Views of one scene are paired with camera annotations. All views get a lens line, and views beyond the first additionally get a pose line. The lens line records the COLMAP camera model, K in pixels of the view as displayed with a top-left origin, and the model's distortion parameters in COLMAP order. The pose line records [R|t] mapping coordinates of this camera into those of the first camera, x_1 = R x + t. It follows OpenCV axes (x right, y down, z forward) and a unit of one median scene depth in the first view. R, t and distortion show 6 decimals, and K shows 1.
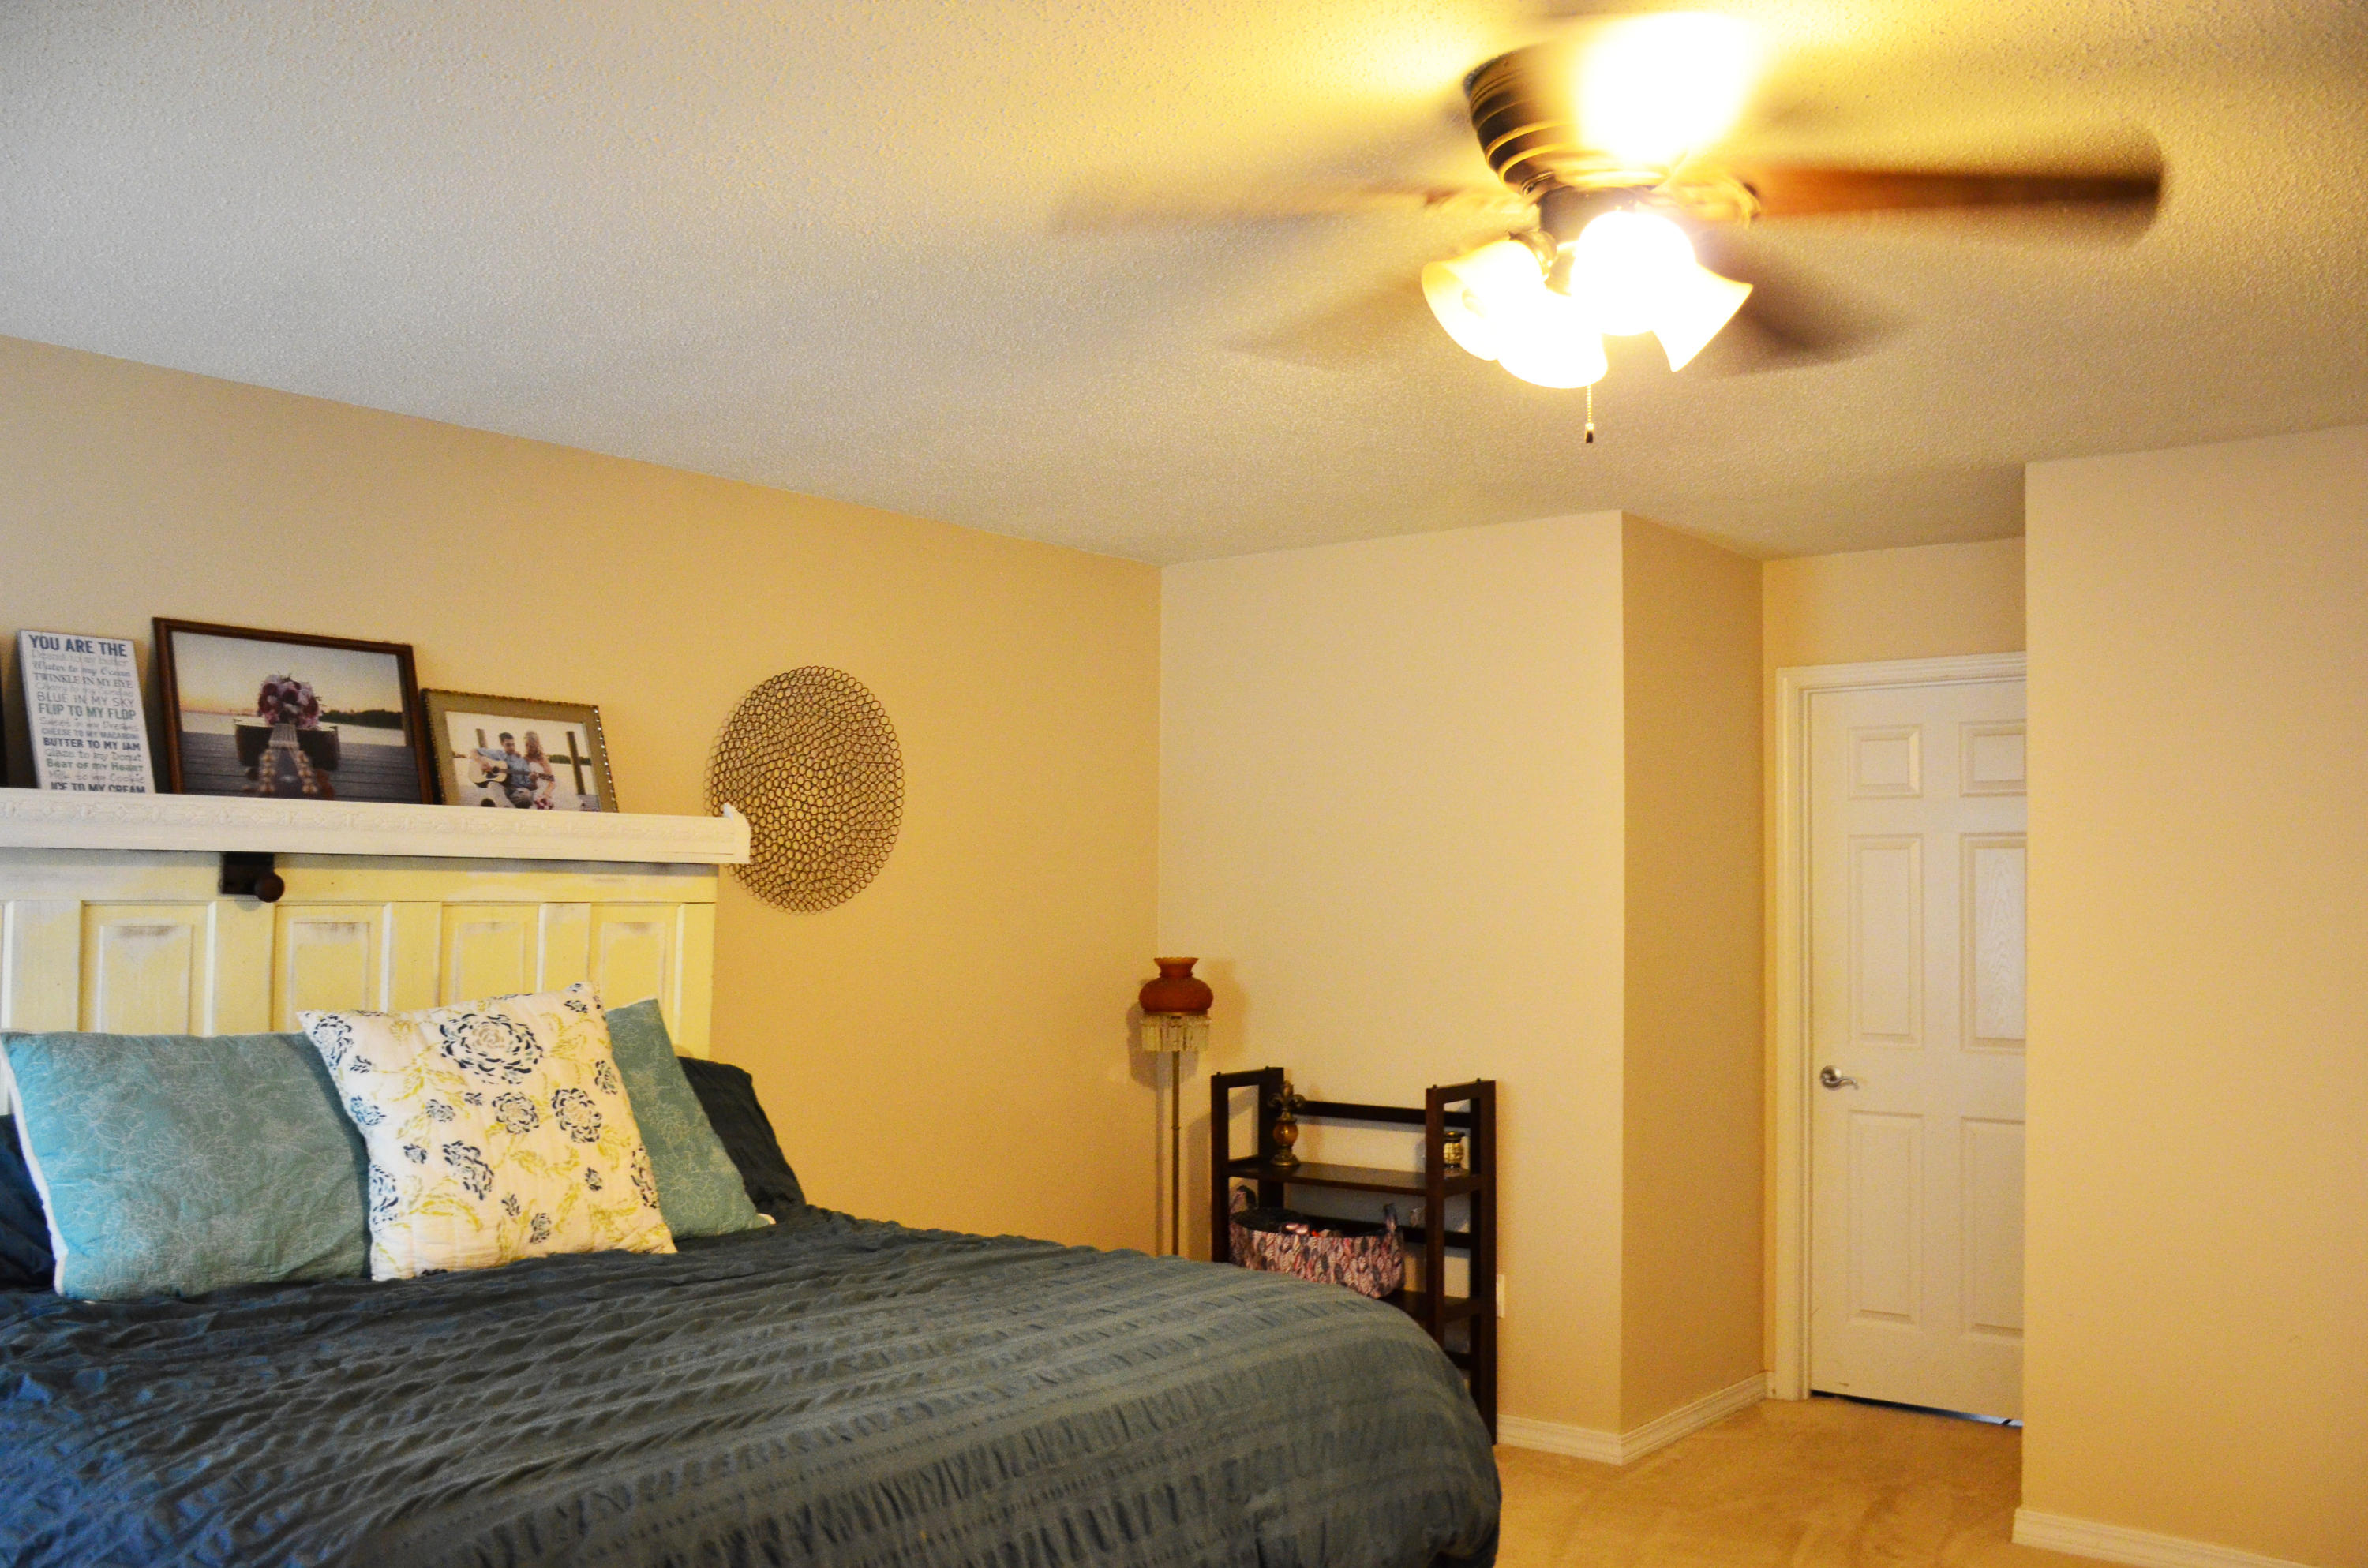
lens RADIAL K [[1999.2, 0, 1182.0], [0, 1999.2, 831.3], [0, 0, 1]] dist [-0.126061, 0.140119]
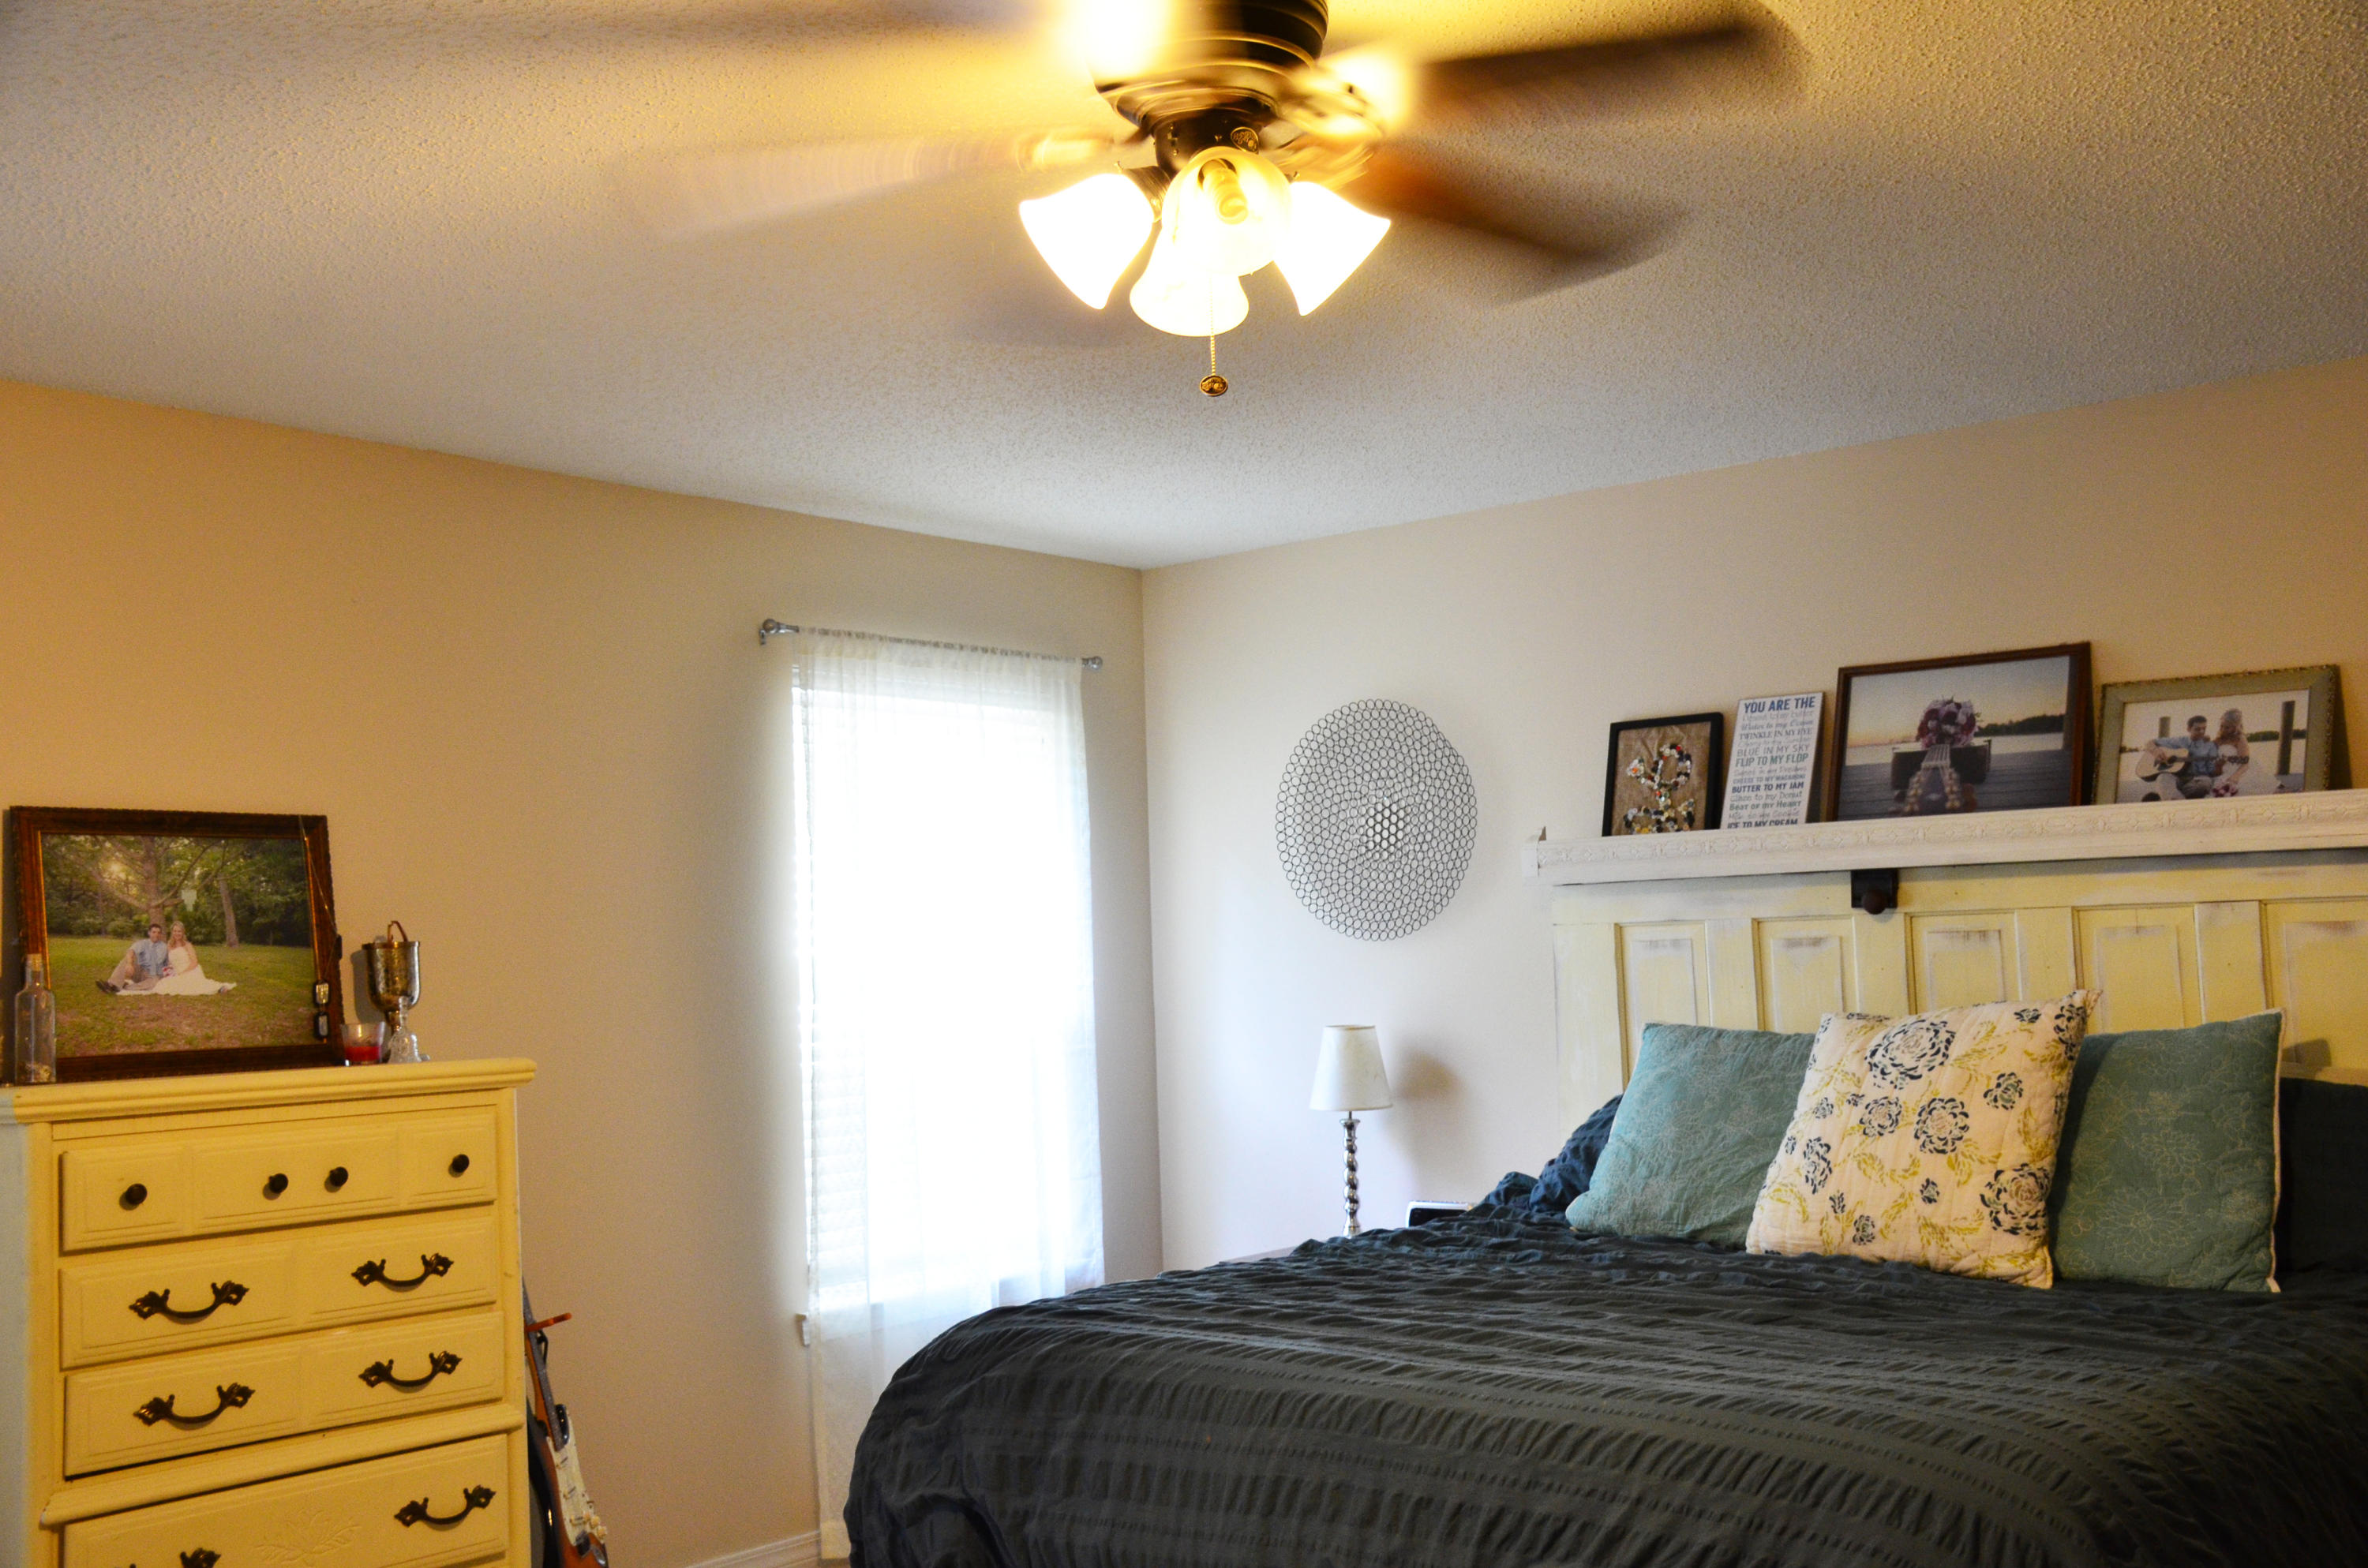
lens RADIAL K [[2287.9, 0, 1184.0], [0, 2287.9, 784.0], [0, 0, 1]] dist [-0.012138, -0.008137]
pose [[-0.013671, -0.077128, -0.996927, 0.787654], [0.062605, 0.994998, -0.077837, 0.037392], [0.997945, -0.063477, -0.008774, 0.604672]]
